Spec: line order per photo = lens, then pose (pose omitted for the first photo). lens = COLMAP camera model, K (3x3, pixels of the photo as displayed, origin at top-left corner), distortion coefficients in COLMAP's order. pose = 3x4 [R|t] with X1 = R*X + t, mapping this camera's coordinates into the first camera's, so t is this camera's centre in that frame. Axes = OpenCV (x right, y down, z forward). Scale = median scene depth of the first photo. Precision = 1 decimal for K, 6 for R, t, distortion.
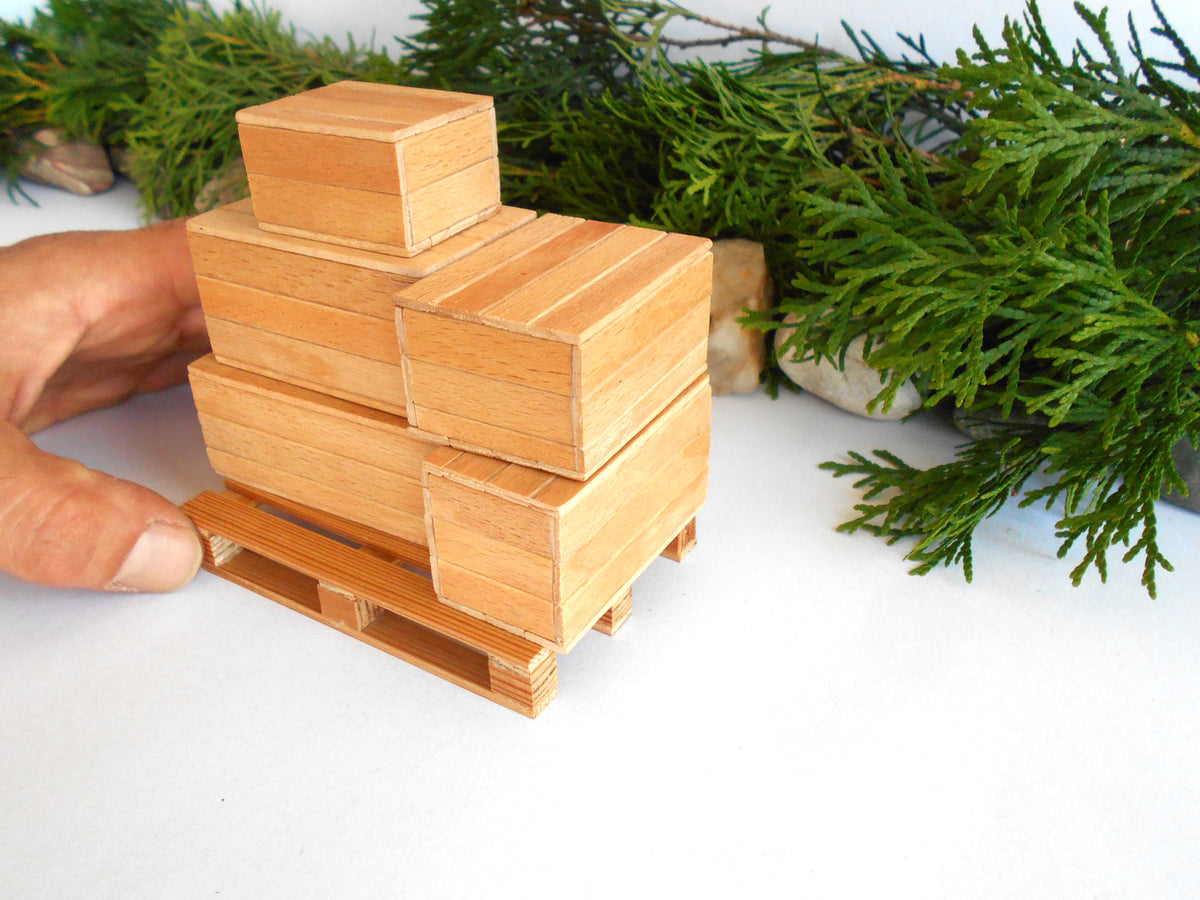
lens RADIAL K [[1040.8, 0, 592.6], [0, 1040.8, 442.8], [0, 0, 1]] dist [-0.019439, 0.020775]
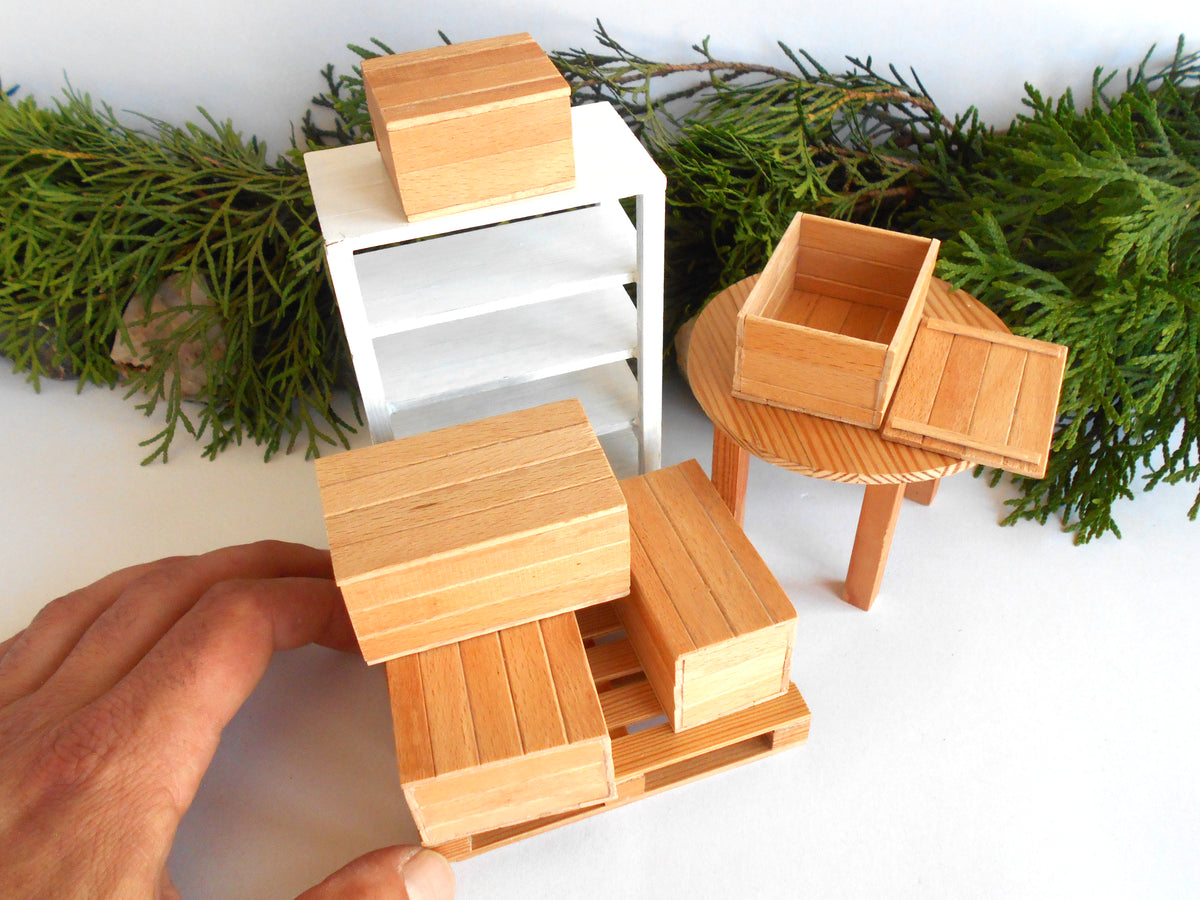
lens RADIAL K [[1040.8, 0, 596.7], [0, 1040.8, 431.1], [0, 0, 1]] dist [-0.019439, 0.020775]
pose [[0.871730, -0.342967, 0.349943, -0.540482], [0.266953, 0.931318, 0.247756, -0.424117], [-0.410880, -0.122559, 0.903414, 0.060944]]
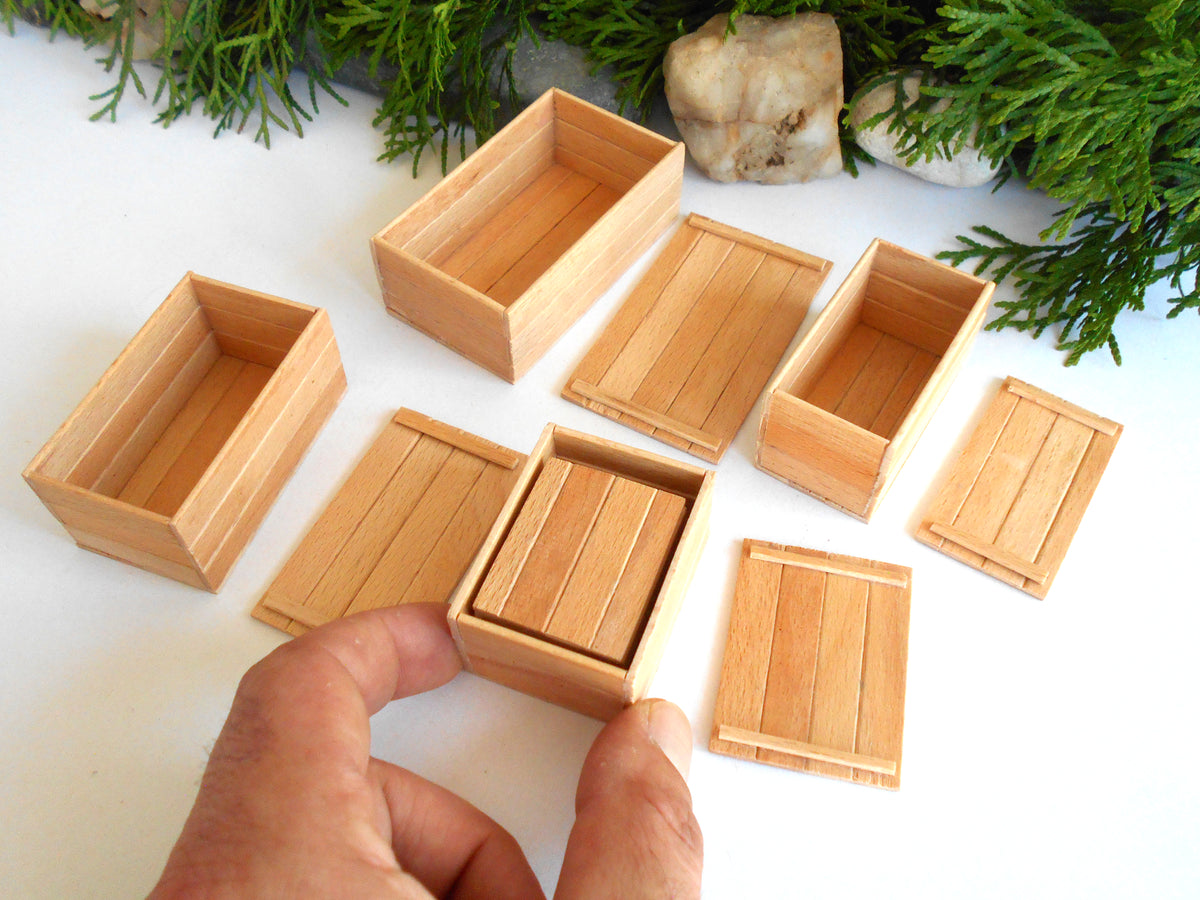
lens RADIAL K [[1040.8, 0, 601.8], [0, 1040.8, 437.6], [0, 0, 1]] dist [-0.019439, 0.020775]
pose [[0.953884, -0.238949, 0.181685, -0.338928], [0.151007, 0.905080, 0.397527, -0.278481], [-0.259428, -0.351759, 0.899424, 0.065569]]
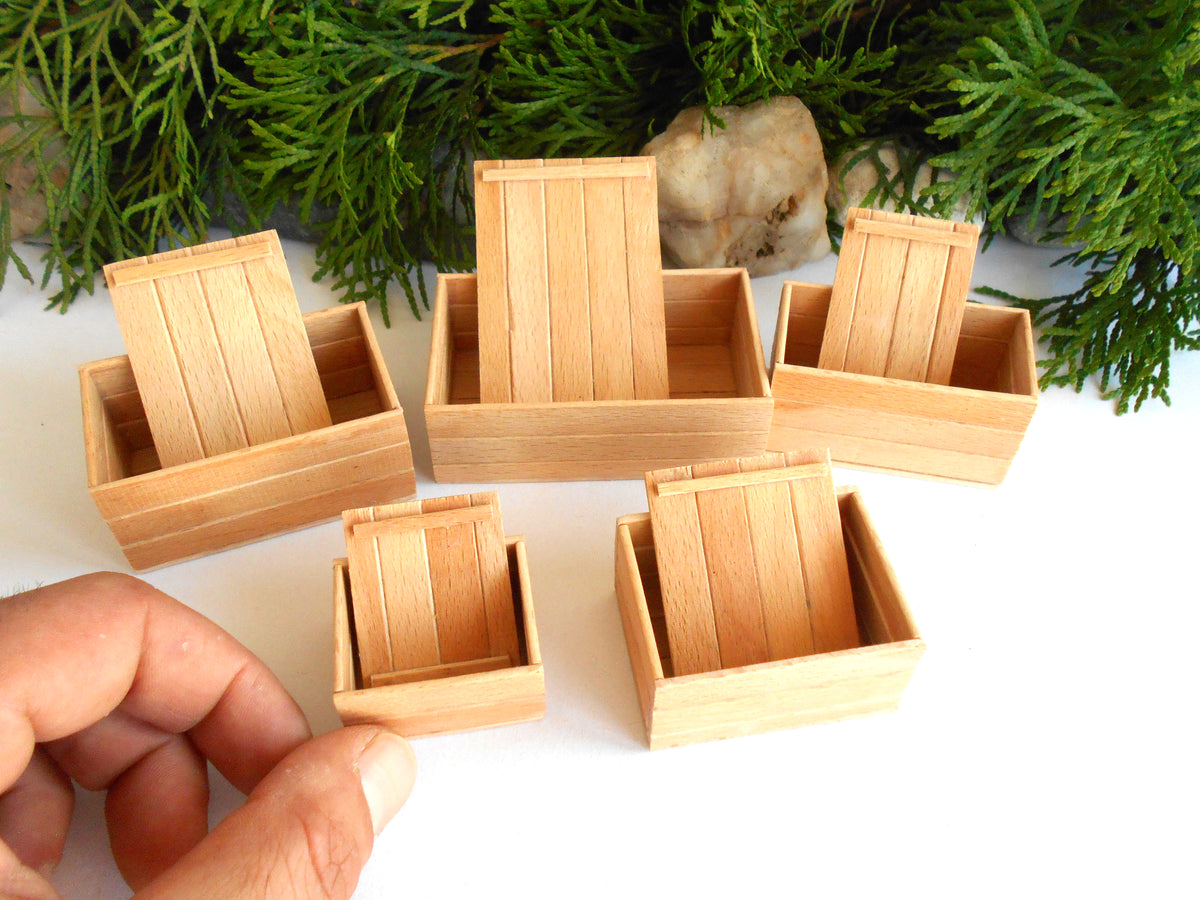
lens RADIAL K [[1040.8, 0, 598.7], [0, 1040.8, 441.7], [0, 0, 1]] dist [-0.019439, 0.020775]
pose [[0.849140, -0.382704, 0.364004, -0.486777], [0.248961, 0.897837, 0.363191, -0.327199], [-0.465811, -0.217777, 0.857668, 0.250961]]
